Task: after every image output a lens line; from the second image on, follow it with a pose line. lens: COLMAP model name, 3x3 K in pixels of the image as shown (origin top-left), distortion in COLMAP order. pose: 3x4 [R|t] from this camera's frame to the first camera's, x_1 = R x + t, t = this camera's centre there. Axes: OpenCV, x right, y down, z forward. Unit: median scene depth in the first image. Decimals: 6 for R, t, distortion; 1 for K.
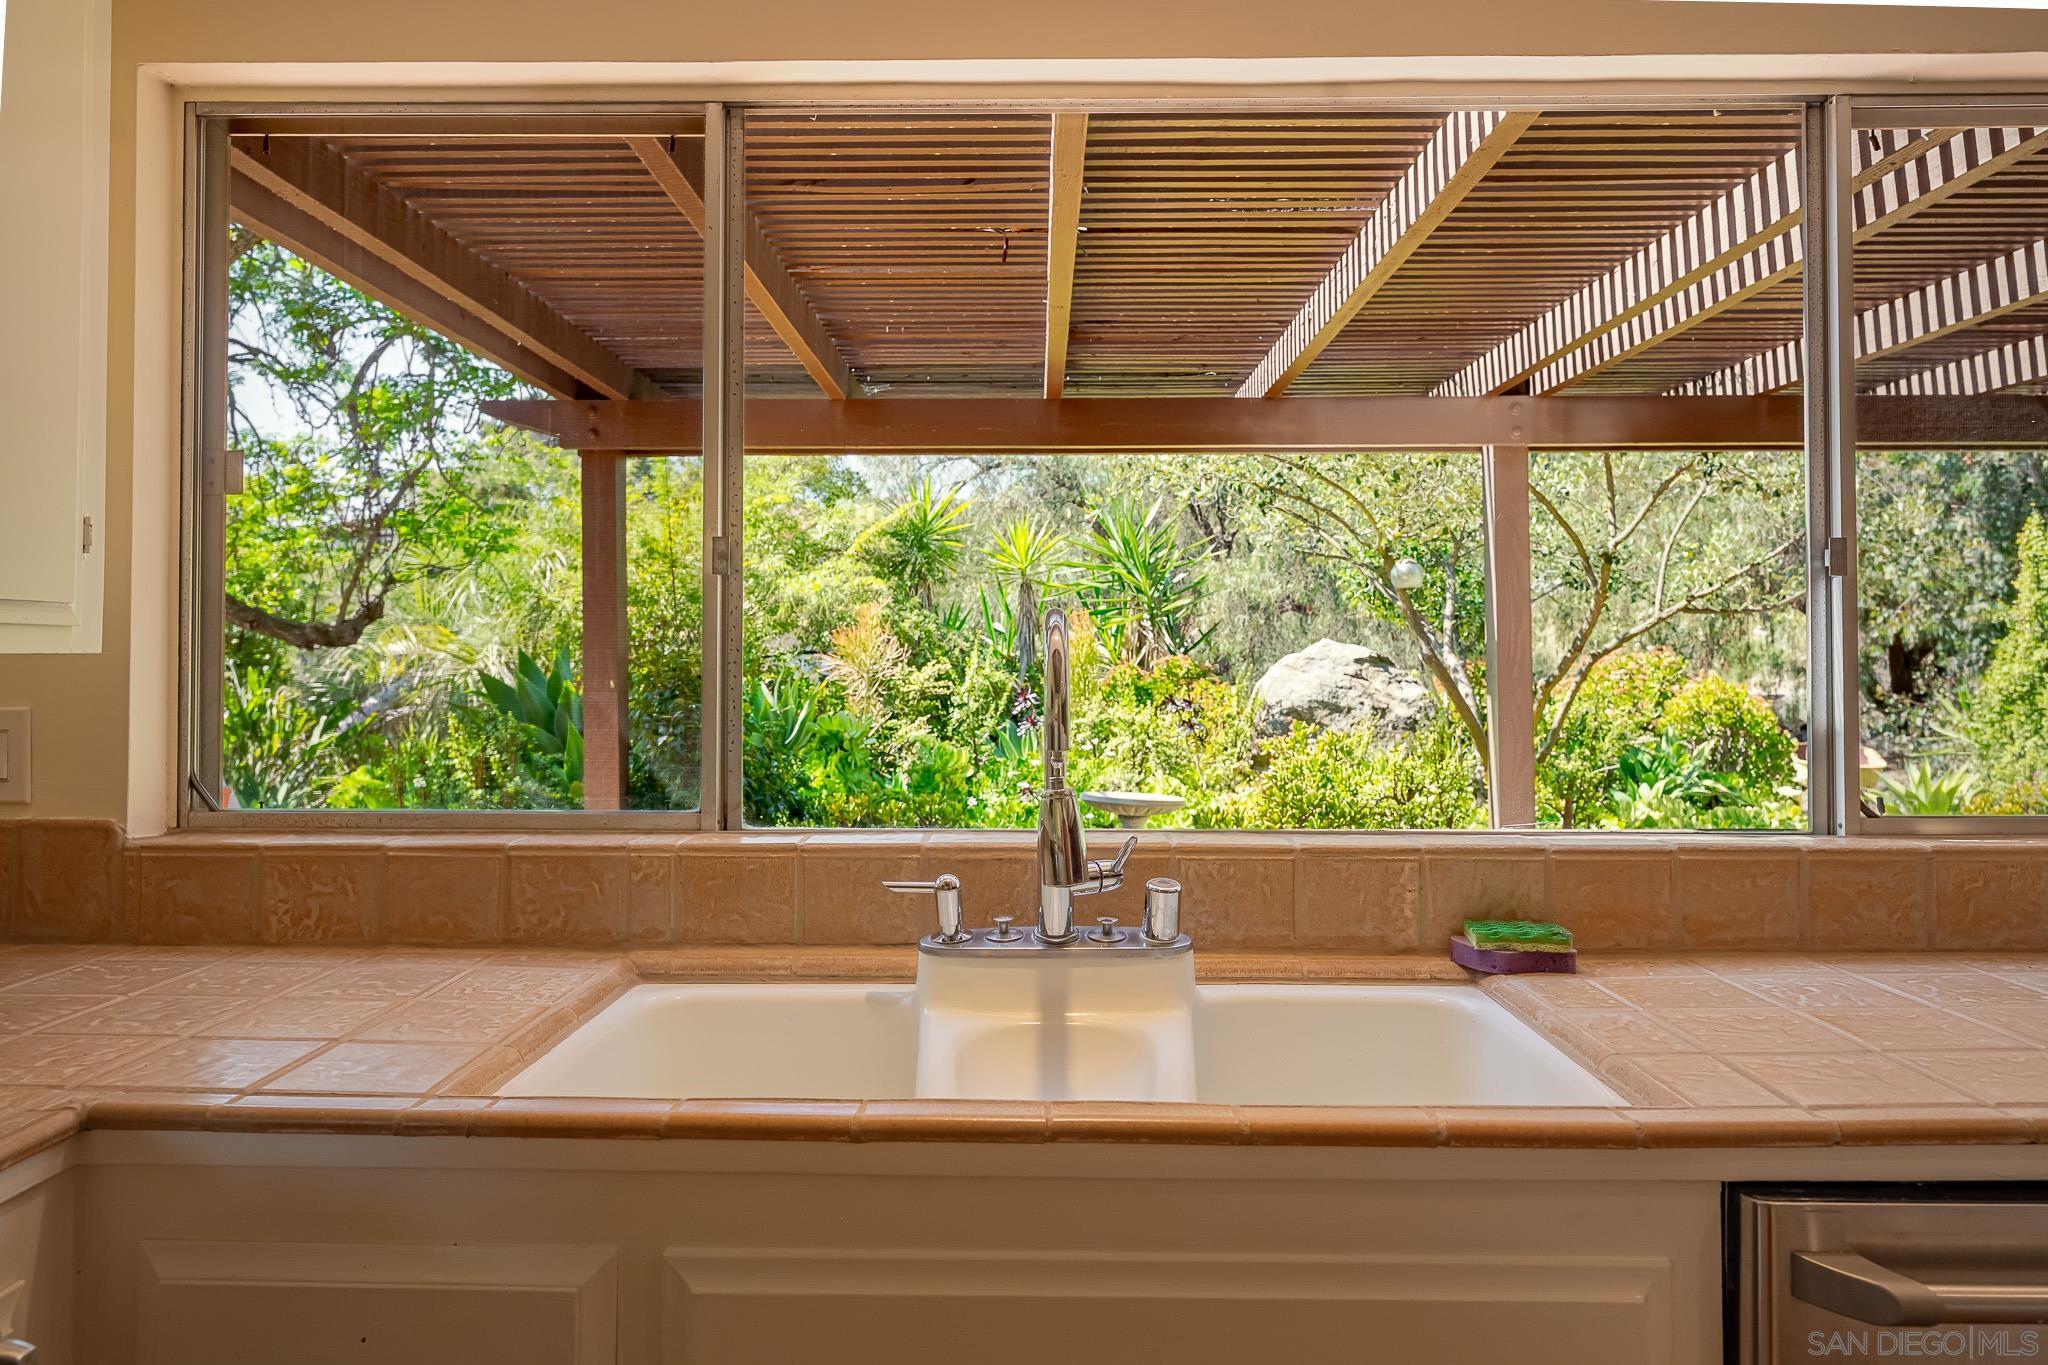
lens RADIAL K [[1364.8, 0, 1019.5], [0, 1364.8, 631.4], [0, 0, 1]] dist [0.000269, -0.002906]
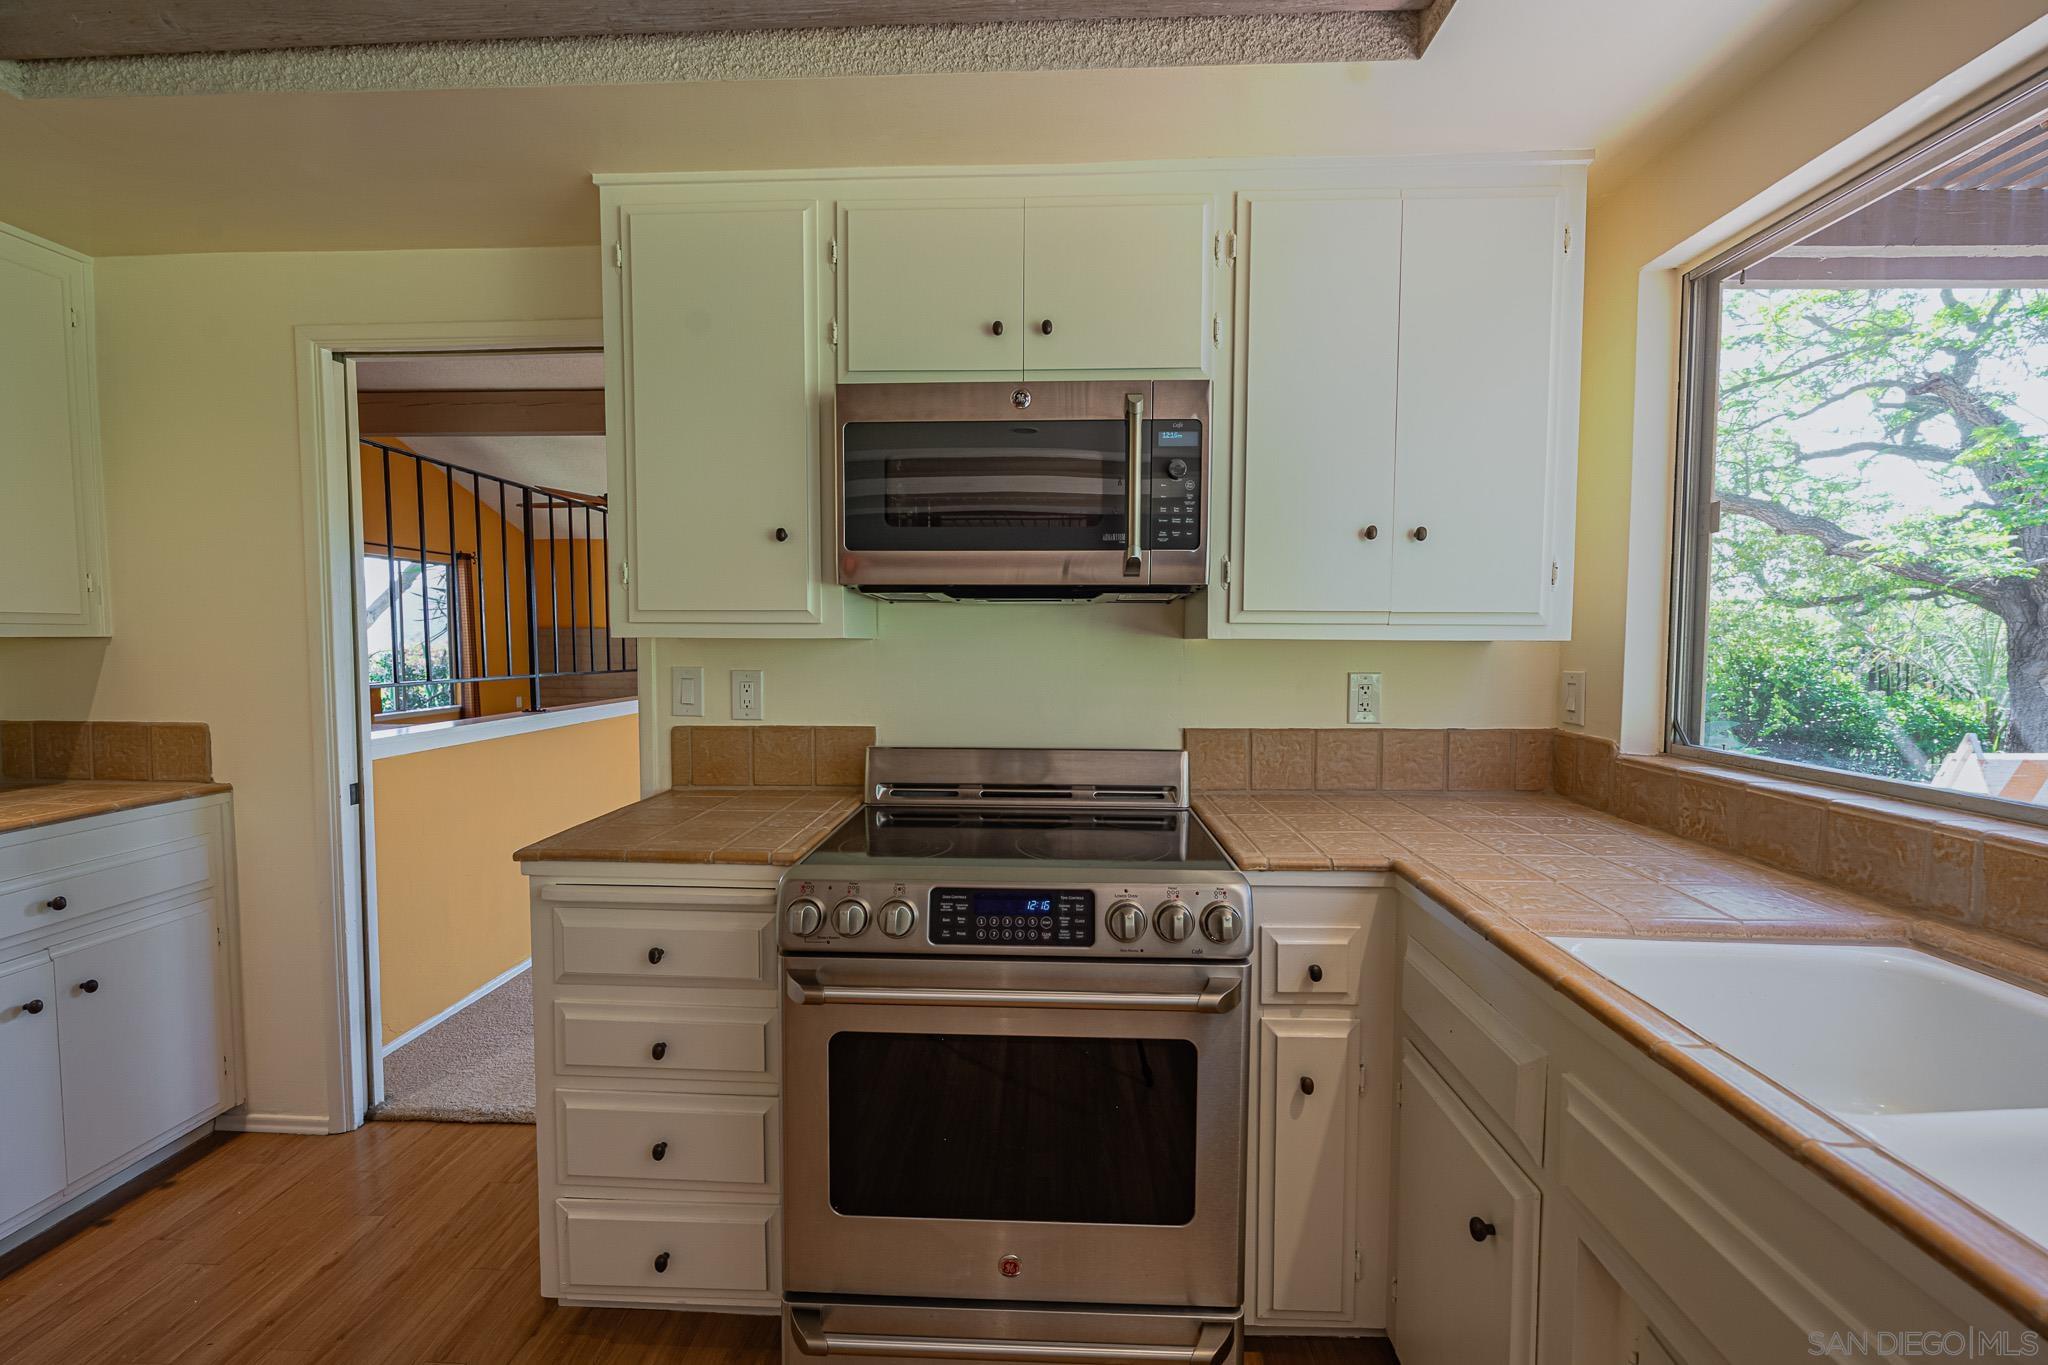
lens RADIAL K [[849.1, 0, 1024.0], [0, 849.1, 682.5], [0, 0, 1]] dist [0.000514, 0.000140]
pose [[-0.031268, 0.050881, -0.998215, 0.373721], [0.015732, 0.998605, 0.050408, 0.002846], [0.999387, -0.014128, -0.032025, 0.297540]]
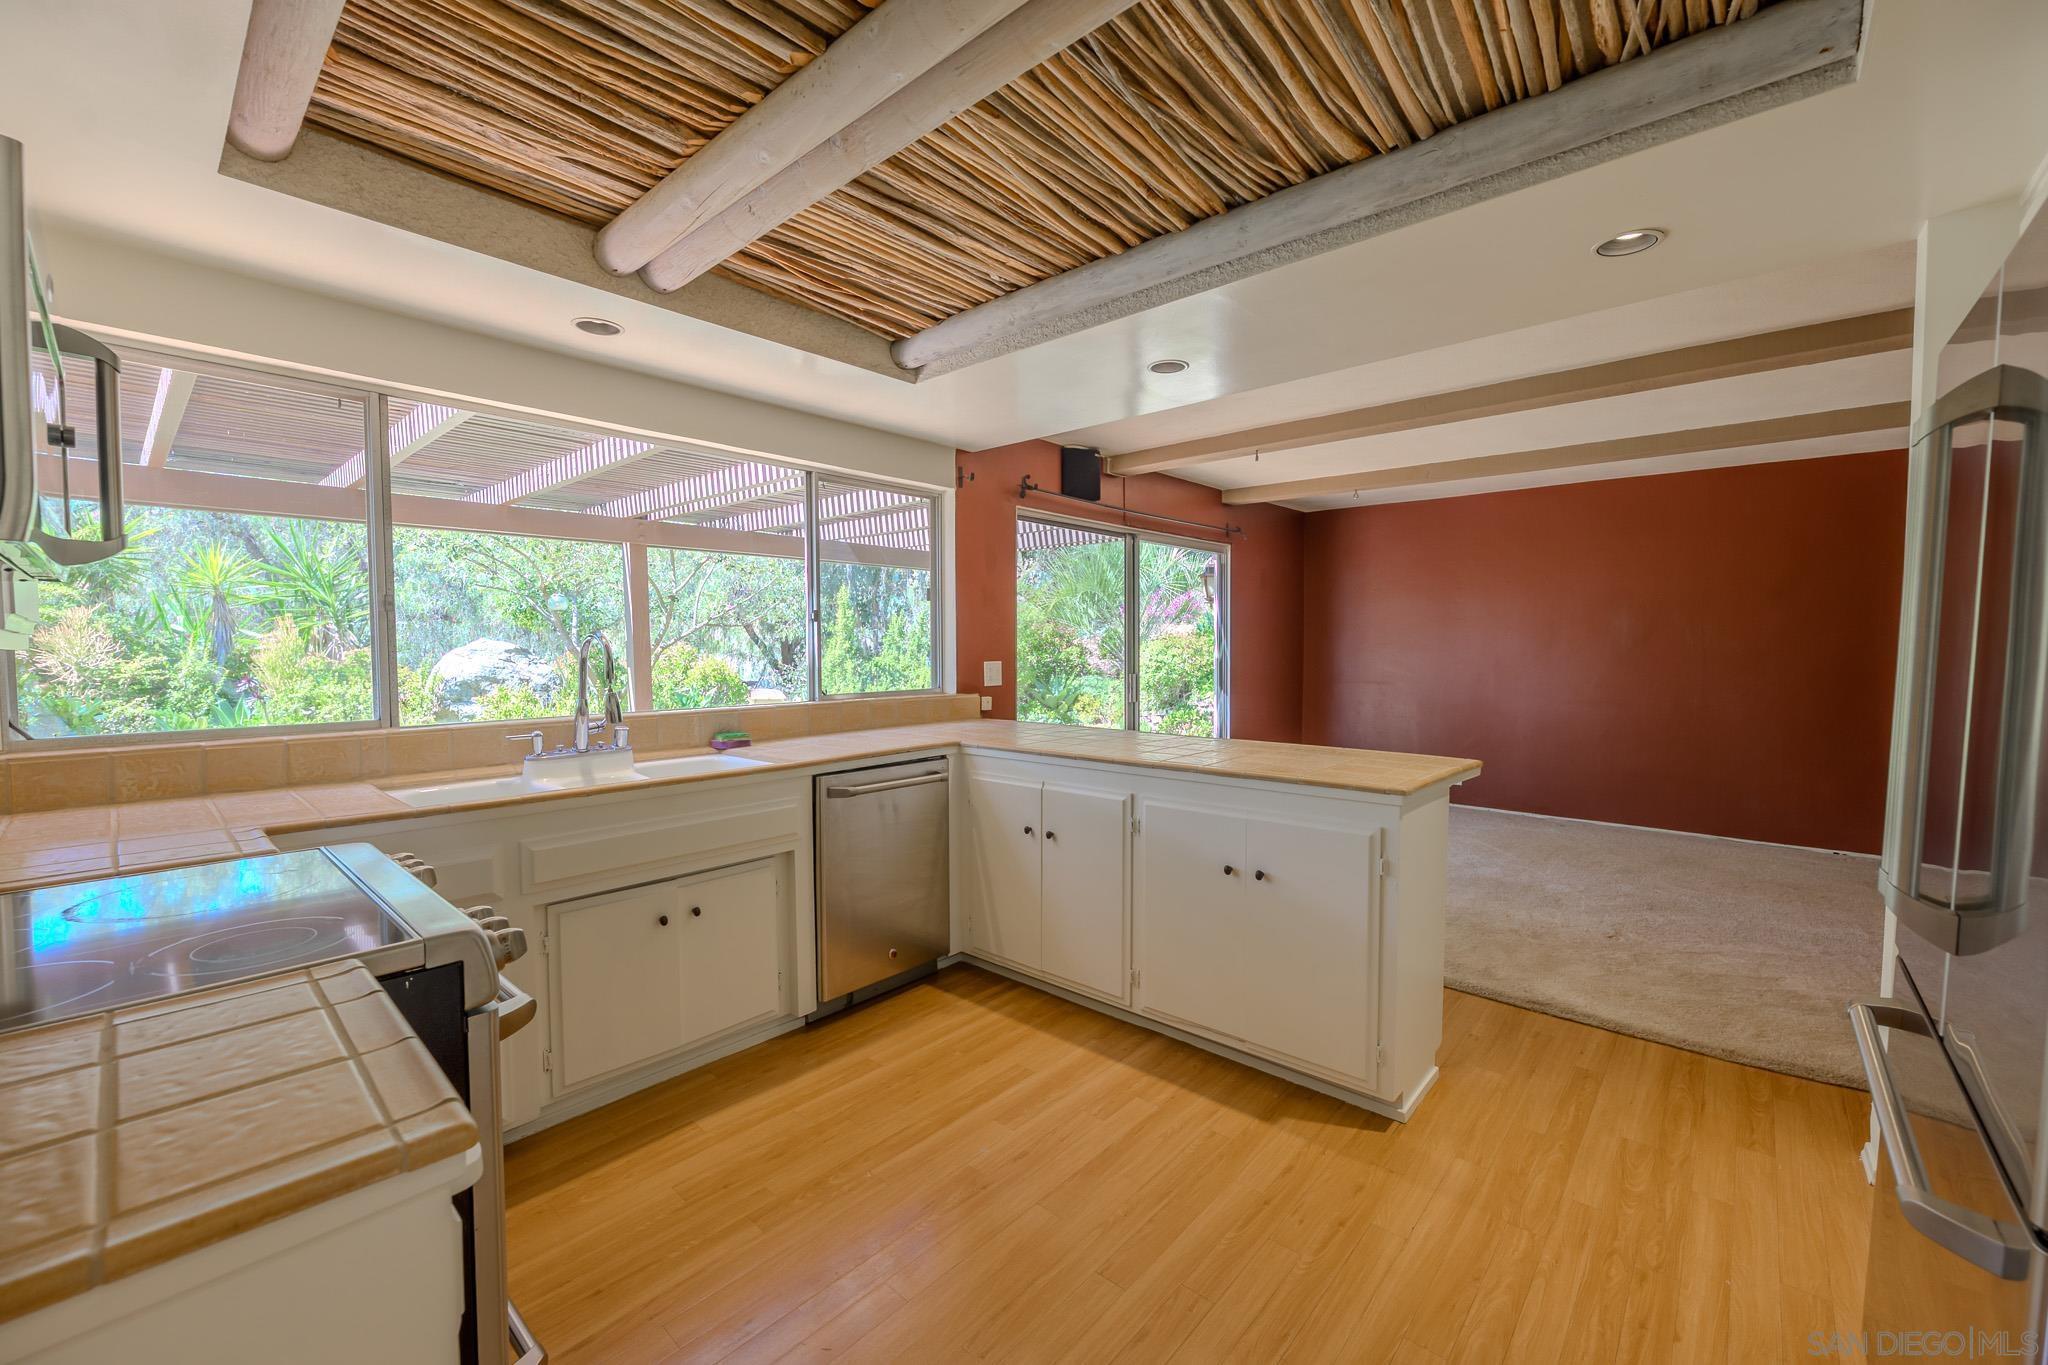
lens RADIAL K [[820.5, 0, 1024.0], [0, 820.5, 682.5], [0, 0, 1]] dist [-0.000173, -0.000023]
pose [[0.646983, -0.037956, 0.761559, -0.567468], [-0.007946, 0.998370, 0.056510, -0.010116], [-0.762463, -0.042612, 0.645627, -0.641719]]
